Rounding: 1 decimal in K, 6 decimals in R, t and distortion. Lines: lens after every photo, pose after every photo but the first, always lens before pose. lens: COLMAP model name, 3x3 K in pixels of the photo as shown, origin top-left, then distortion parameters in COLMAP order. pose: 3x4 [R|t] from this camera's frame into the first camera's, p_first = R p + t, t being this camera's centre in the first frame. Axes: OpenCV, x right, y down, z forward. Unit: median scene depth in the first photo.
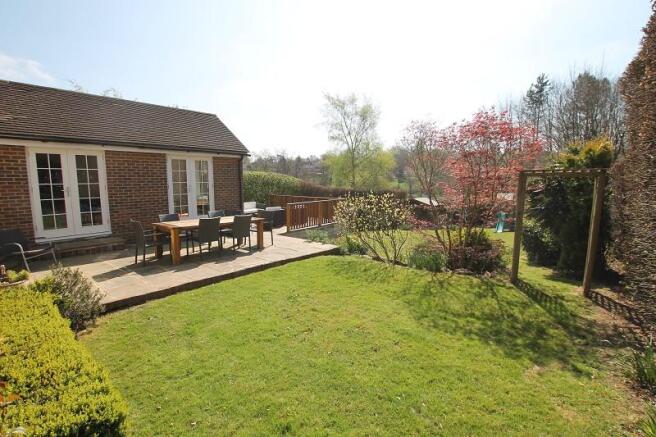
lens RADIAL K [[307.0, 0, 326.2], [0, 307.0, 217.6], [0, 0, 1]] dist [-0.029323, 0.001223]
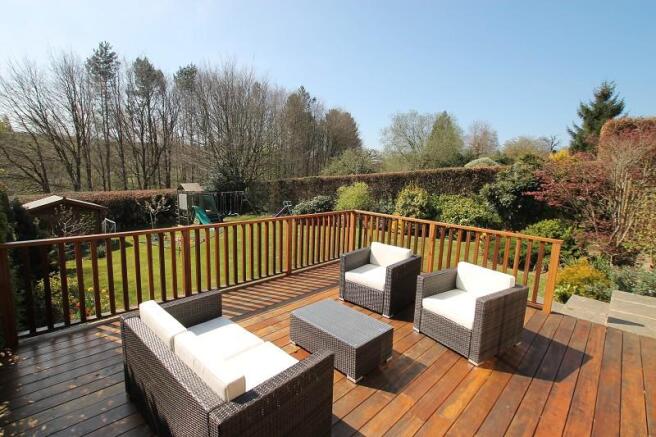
lens RADIAL K [[316.4, 0, 327.3], [0, 316.4, 219.2], [0, 0, 1]] dist [-0.030438, 0.000270]
pose [[0.084228, -0.144034, 0.985982, -0.224794], [0.096823, 0.985998, 0.135766, -0.051982], [-0.991731, 0.084031, 0.096994, 0.439789]]
